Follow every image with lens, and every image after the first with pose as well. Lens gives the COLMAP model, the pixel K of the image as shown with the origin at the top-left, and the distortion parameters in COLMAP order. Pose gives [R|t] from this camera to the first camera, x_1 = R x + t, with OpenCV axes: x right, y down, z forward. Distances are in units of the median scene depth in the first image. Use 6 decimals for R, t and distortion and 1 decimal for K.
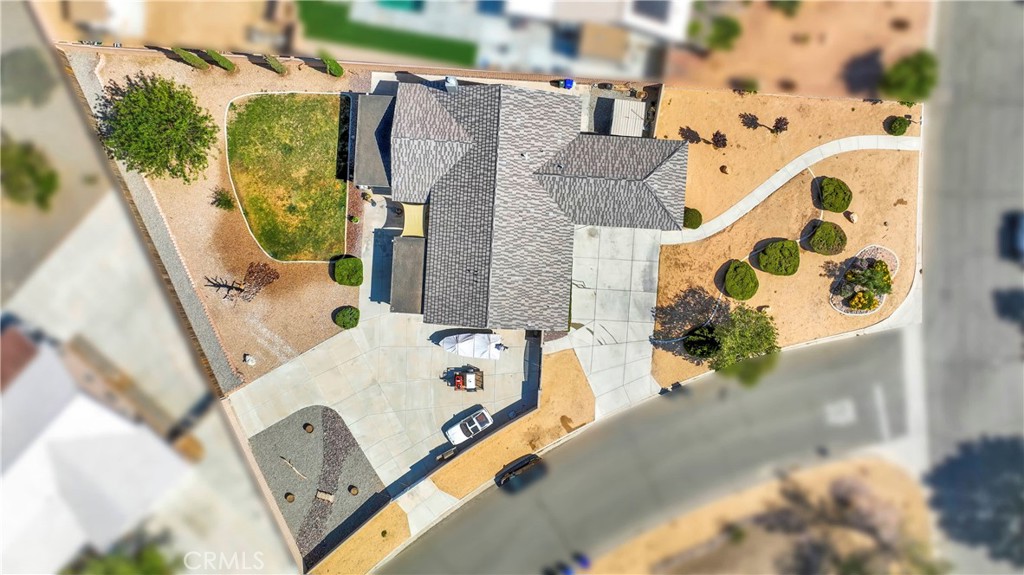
lens RADIAL K [[716.0, 0, 512.0], [0, 716.0, 287.5], [0, 0, 1]] dist [0.005964, 0.004742]
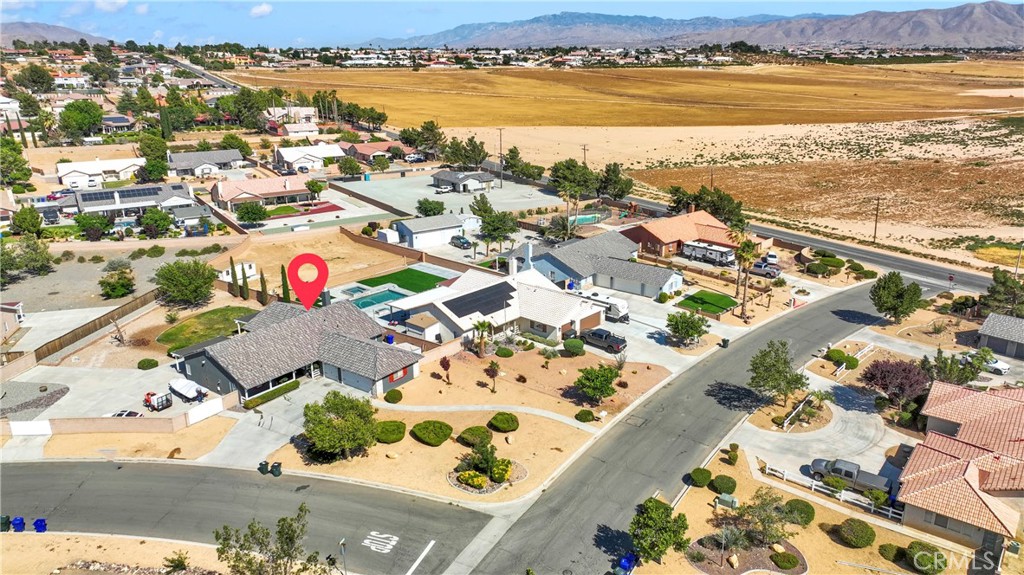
lens RADIAL K [[716.0, 0, 512.0], [0, 716.0, 287.5], [0, 0, 1]] dist [0.005964, 0.004742]
pose [[0.844846, 0.160433, -0.510388, 0.997522], [-0.535002, 0.248392, -0.807511, 0.718777], [-0.002776, 0.955281, 0.295685, 0.465186]]
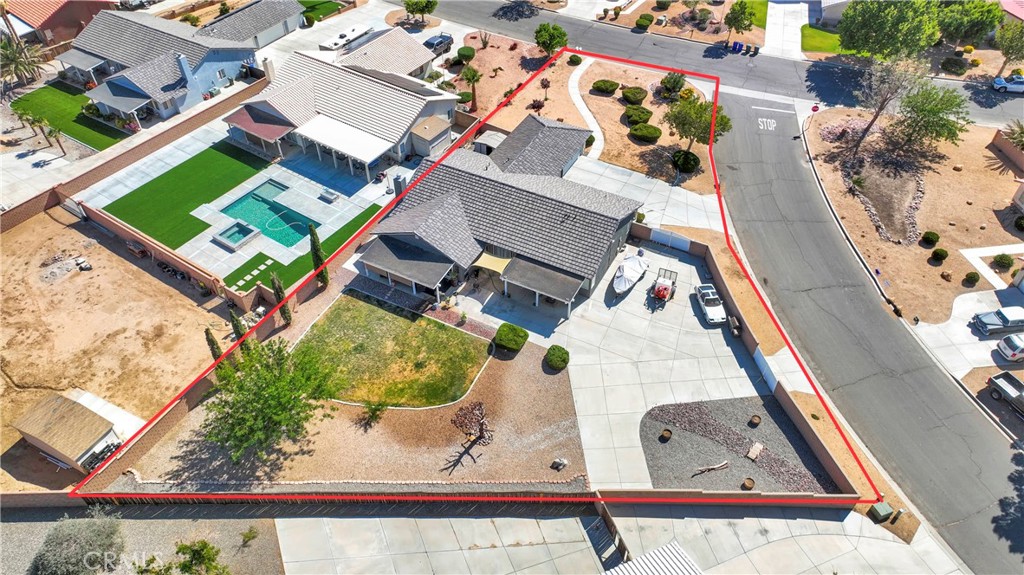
lens RADIAL K [[716.0, 0, 512.0], [0, 716.0, 287.5], [0, 0, 1]] dist [0.005964, 0.004742]
pose [[0.414098, -0.635592, 0.651571, -0.772735], [0.910093, 0.276598, -0.308583, 0.240931], [0.015910, 0.720774, 0.692987, 0.316462]]
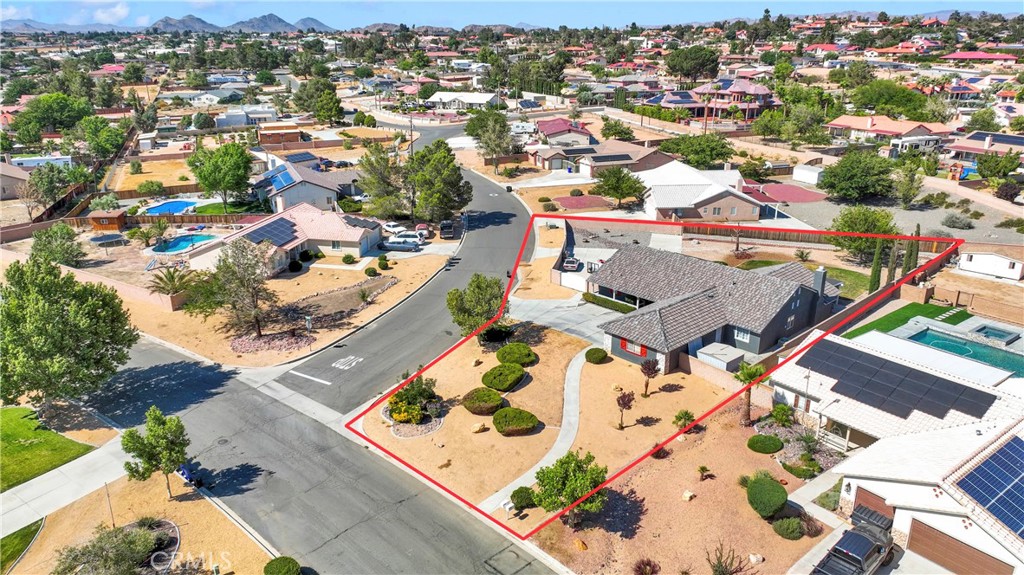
lens RADIAL K [[716.0, 0, 512.0], [0, 716.0, 287.5], [0, 0, 1]] dist [0.005964, 0.004742]
pose [[-0.682670, 0.241866, -0.689538, 0.982116], [-0.730692, -0.235251, 0.640895, -0.617827], [-0.007204, 0.941359, 0.337328, 0.574652]]
